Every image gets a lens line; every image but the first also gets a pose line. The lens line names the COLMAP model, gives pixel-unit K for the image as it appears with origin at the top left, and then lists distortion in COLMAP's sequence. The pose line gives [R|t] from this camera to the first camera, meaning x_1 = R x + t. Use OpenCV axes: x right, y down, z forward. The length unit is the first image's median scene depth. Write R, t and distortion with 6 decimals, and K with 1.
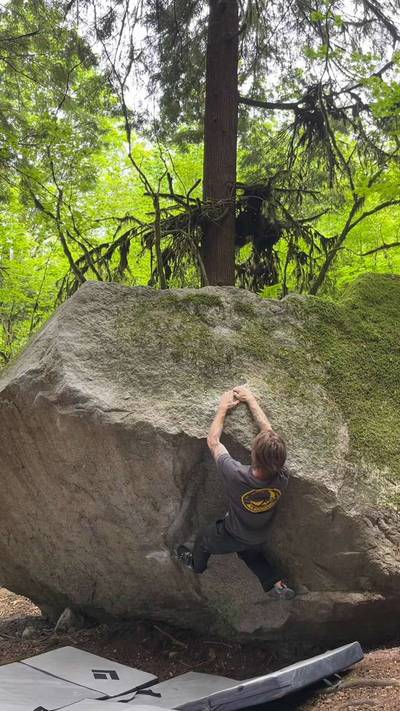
lens RADIAL K [[618.5, 0, 196.8], [0, 618.5, 357.1], [0, 0, 1]] dist [0.061963, -0.071540]
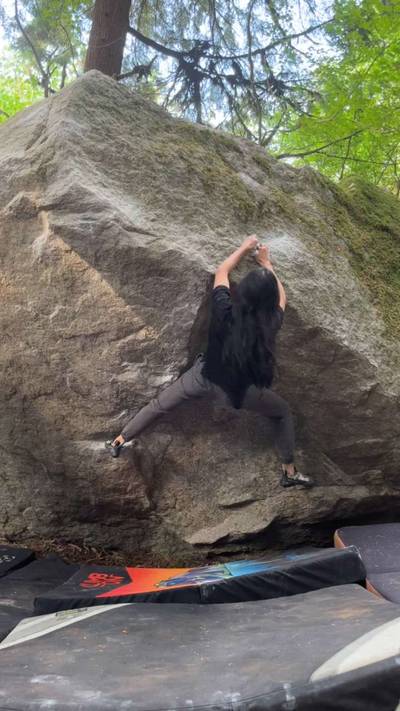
lens RADIAL K [[586.2, 0, 195.8], [0, 586.2, 356.0], [0, 0, 1]] dist [0.061578, -0.071391]
pose [[0.916866, 0.133339, 0.376267, -0.279748], [-0.134540, 0.990636, -0.023216, 0.215570], [-0.375839, -0.029337, 0.926220, 0.273259]]
